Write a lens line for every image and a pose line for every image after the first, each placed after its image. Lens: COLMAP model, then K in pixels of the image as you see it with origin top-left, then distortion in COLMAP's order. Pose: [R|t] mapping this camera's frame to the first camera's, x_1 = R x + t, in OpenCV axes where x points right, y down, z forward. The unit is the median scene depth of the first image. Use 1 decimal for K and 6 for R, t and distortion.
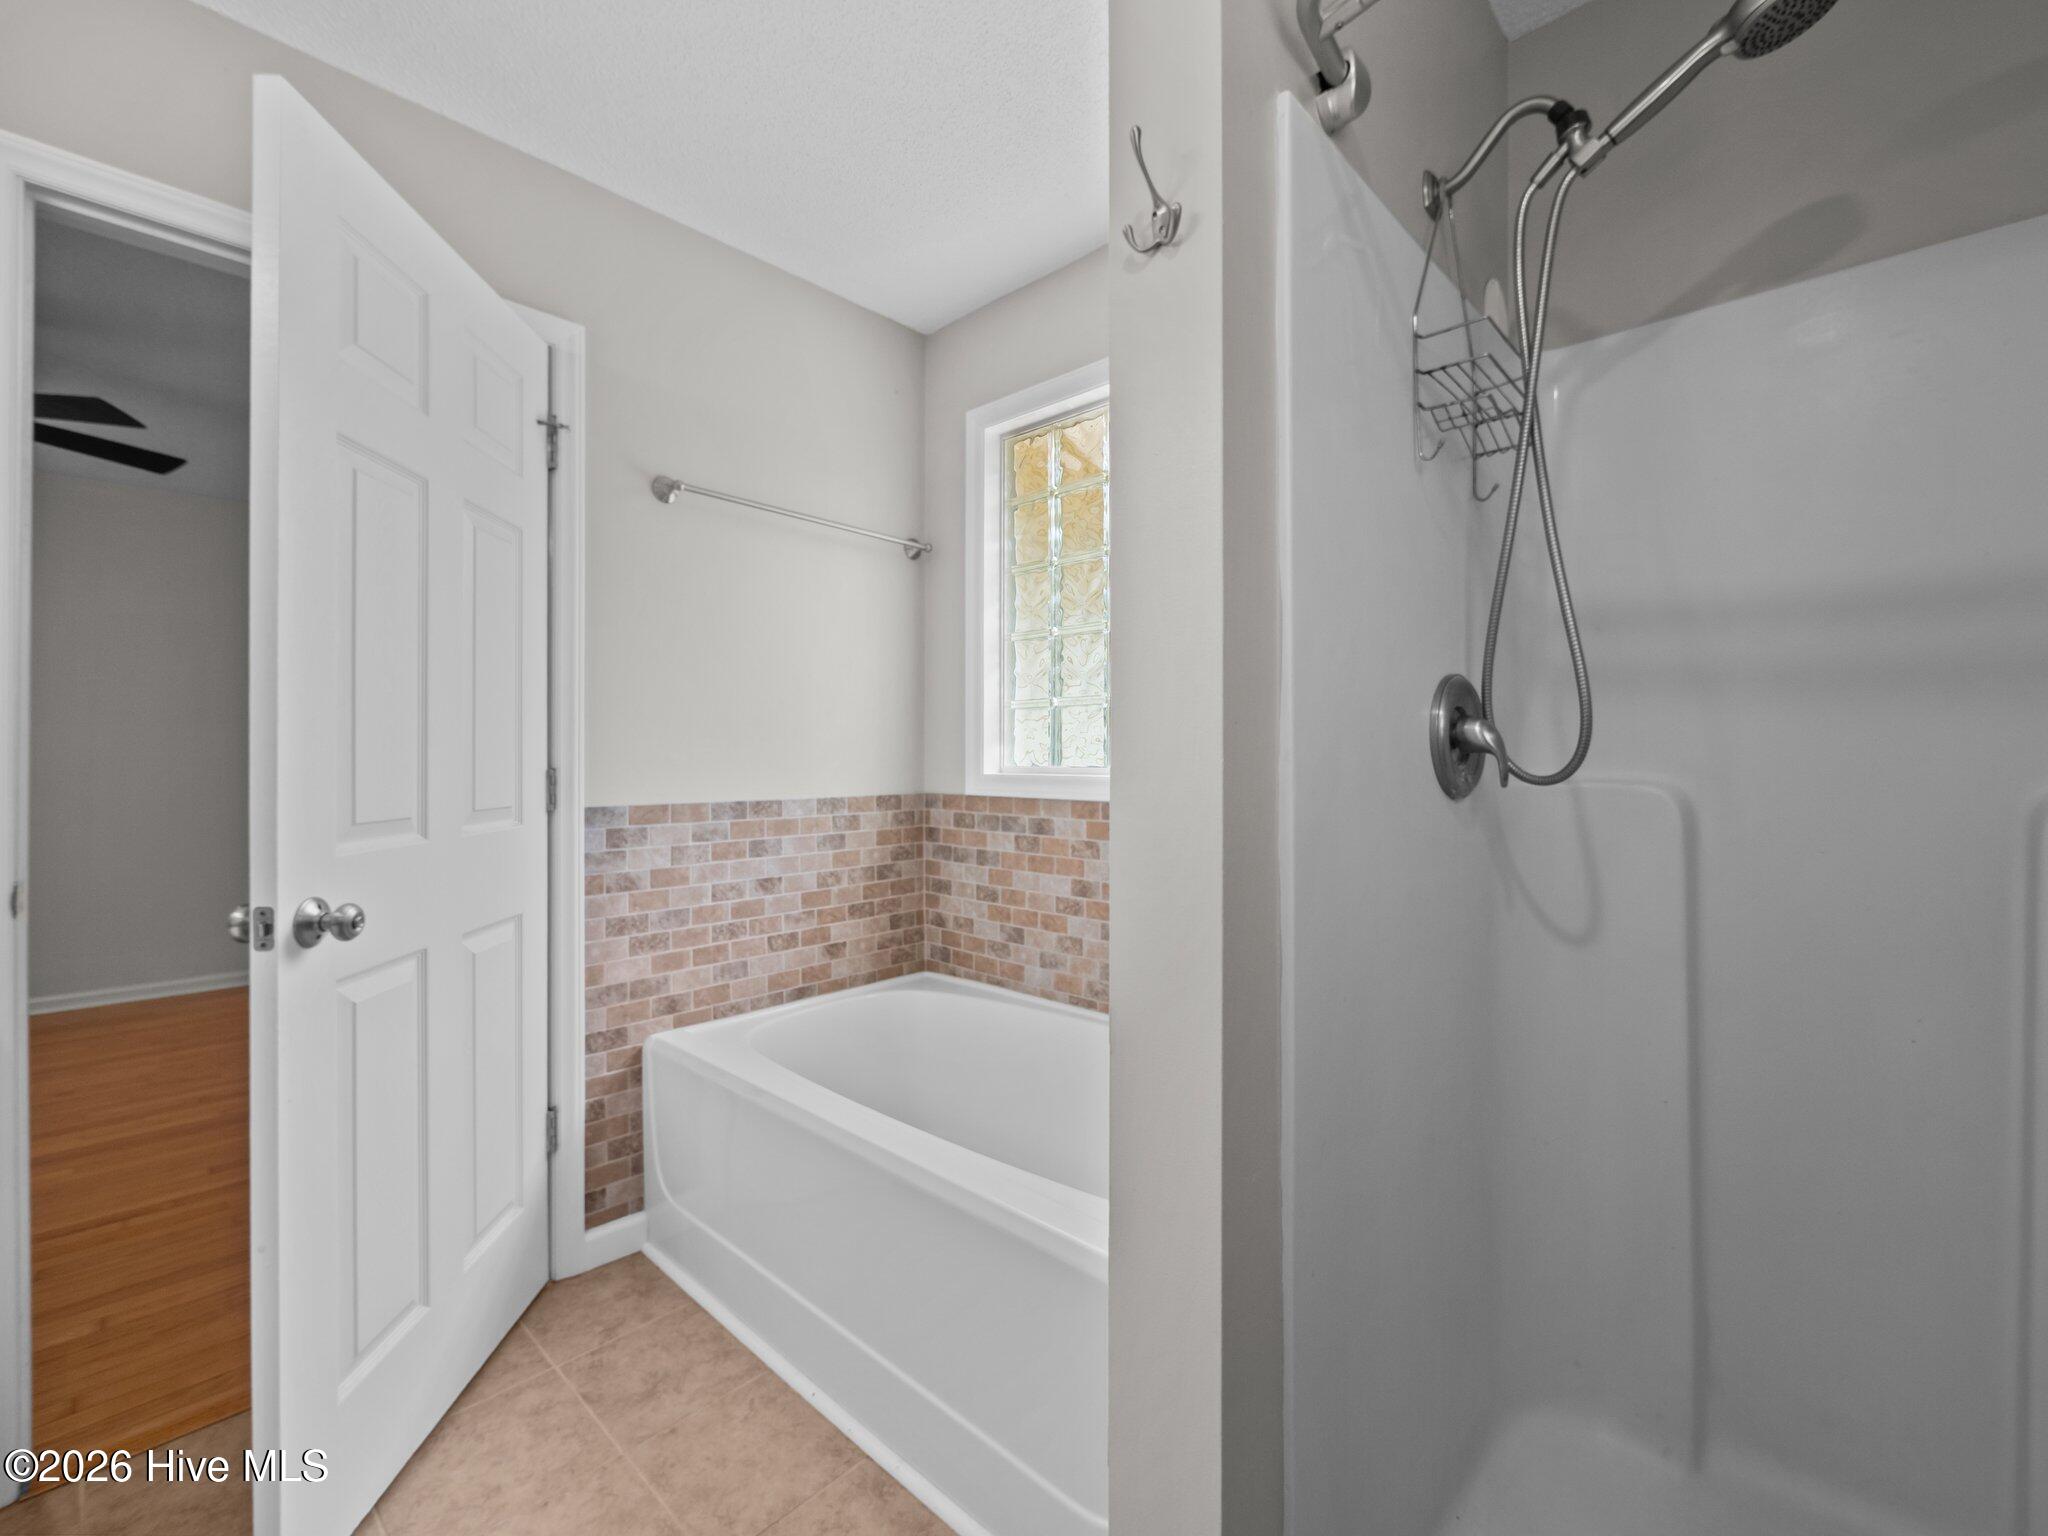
lens RADIAL K [[873.7, 0, 1024.9], [0, 873.7, 748.5], [0, 0, 1]] dist [-0.007026, 0.000832]
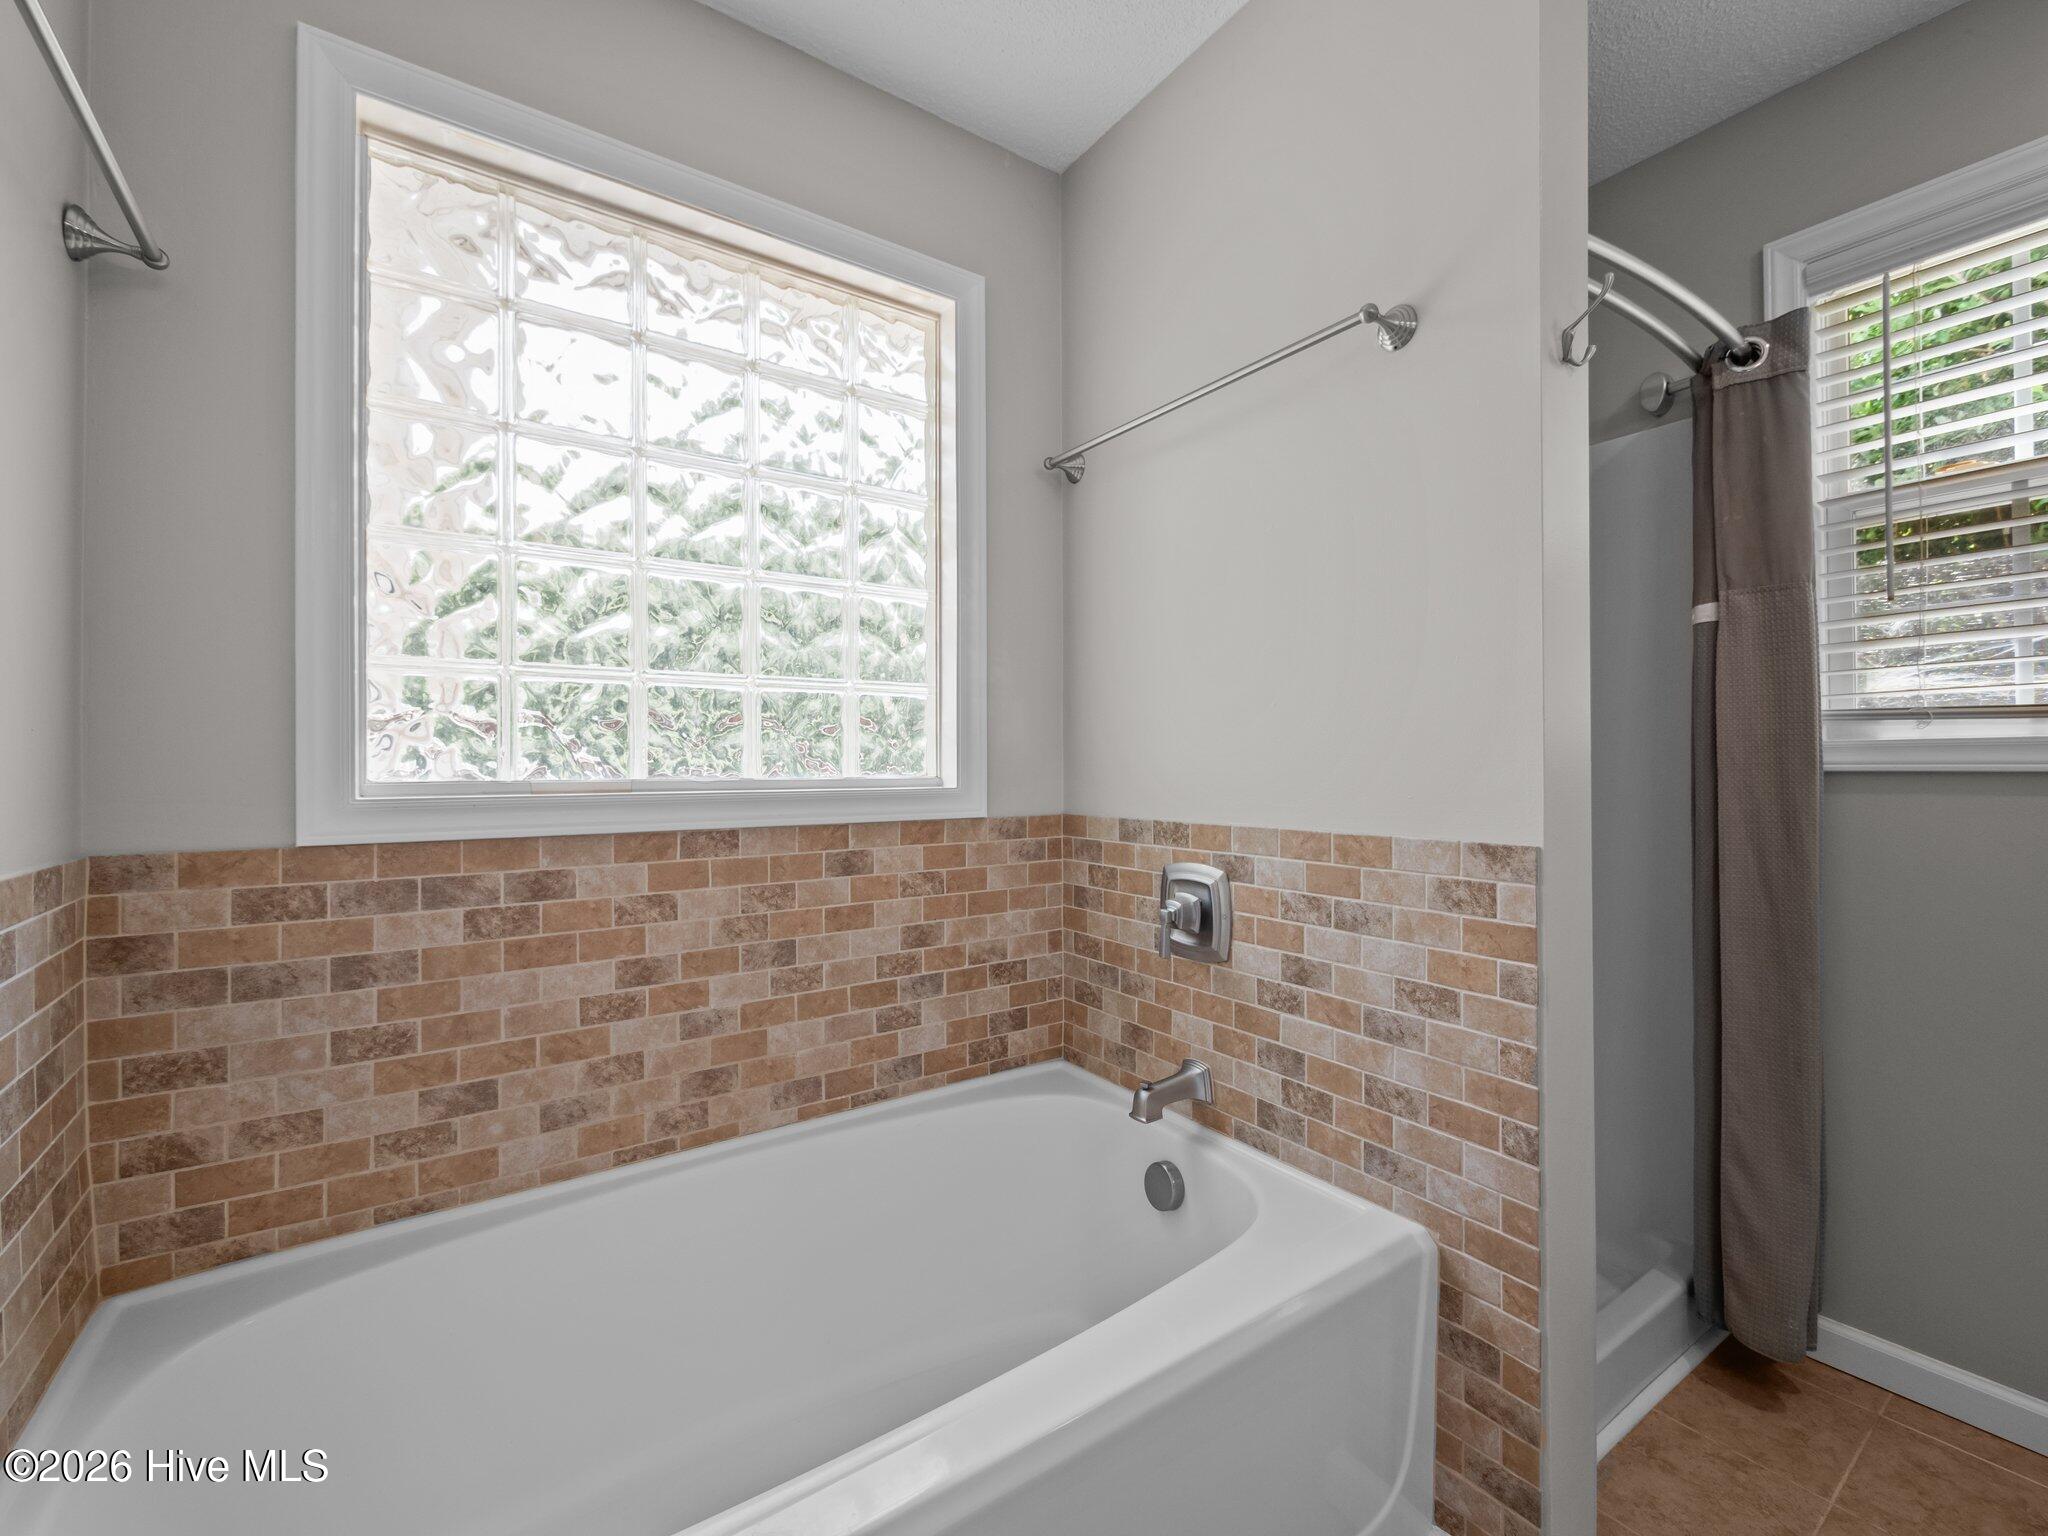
lens RADIAL K [[873.7, 0, 1012.4], [0, 873.7, 756.7], [0, 0, 1]] dist [-0.007026, 0.000832]
pose [[0.217552, 0.011002, 0.975987, -0.458507], [0.001955, 0.999930, -0.011708, 0.011757], [-0.976047, 0.004455, 0.217515, 0.557586]]
